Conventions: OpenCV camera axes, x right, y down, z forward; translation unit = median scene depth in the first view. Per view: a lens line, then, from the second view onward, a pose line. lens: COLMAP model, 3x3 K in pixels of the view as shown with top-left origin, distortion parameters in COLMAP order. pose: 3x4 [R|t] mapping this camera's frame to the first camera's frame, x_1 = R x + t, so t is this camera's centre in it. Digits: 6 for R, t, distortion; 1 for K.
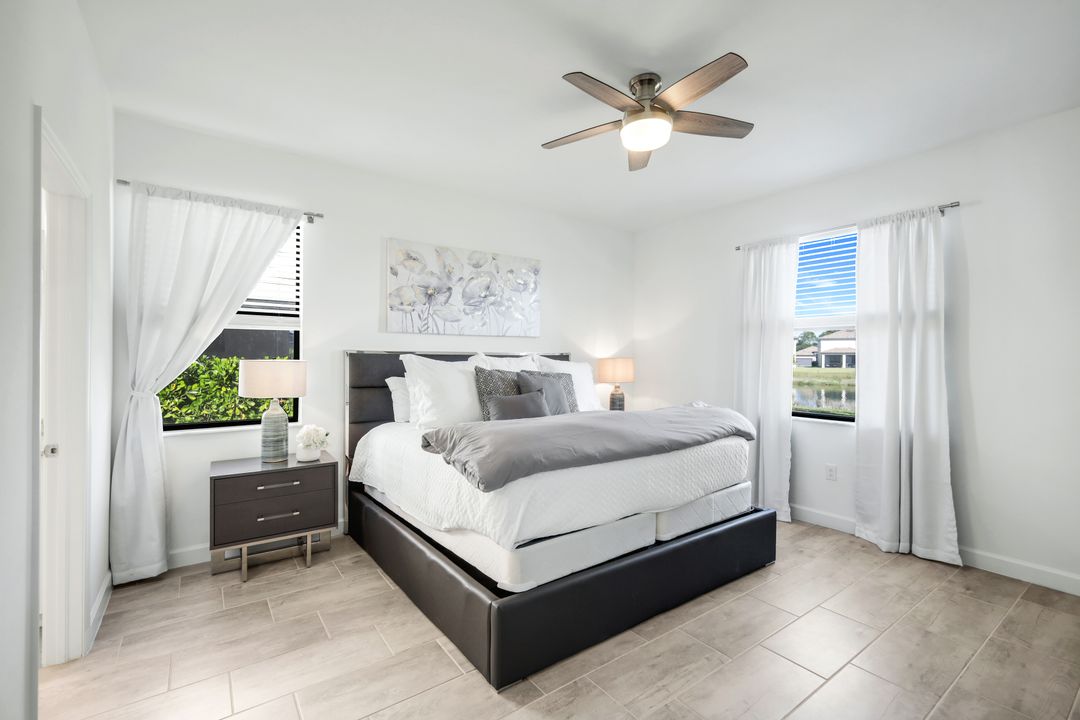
lens RADIAL K [[477.6, 0, 538.6], [0, 477.6, 360.0], [0, 0, 1]] dist [0.005894, -0.000490]
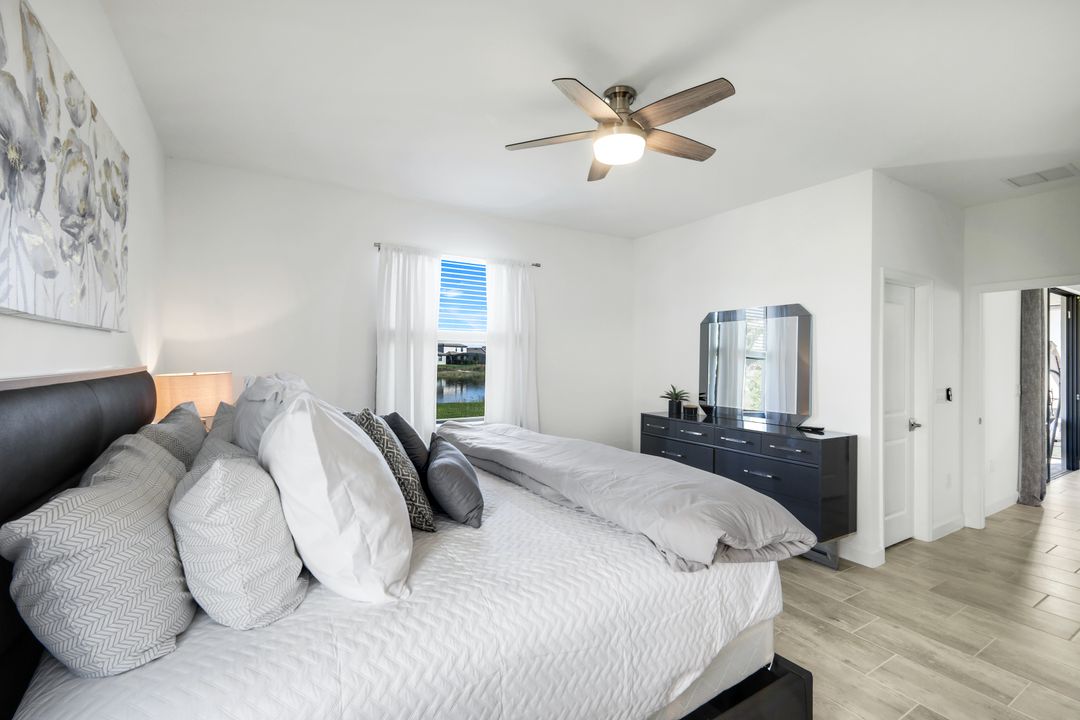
lens RADIAL K [[477.6, 0, 550.4], [0, 477.6, 357.4], [0, 0, 1]] dist [0.005894, -0.000490]
pose [[0.072293, -0.005925, 0.997366, -0.503255], [-0.011273, 0.999914, 0.006757, -0.037694], [-0.997320, -0.011732, 0.072220, 0.687676]]
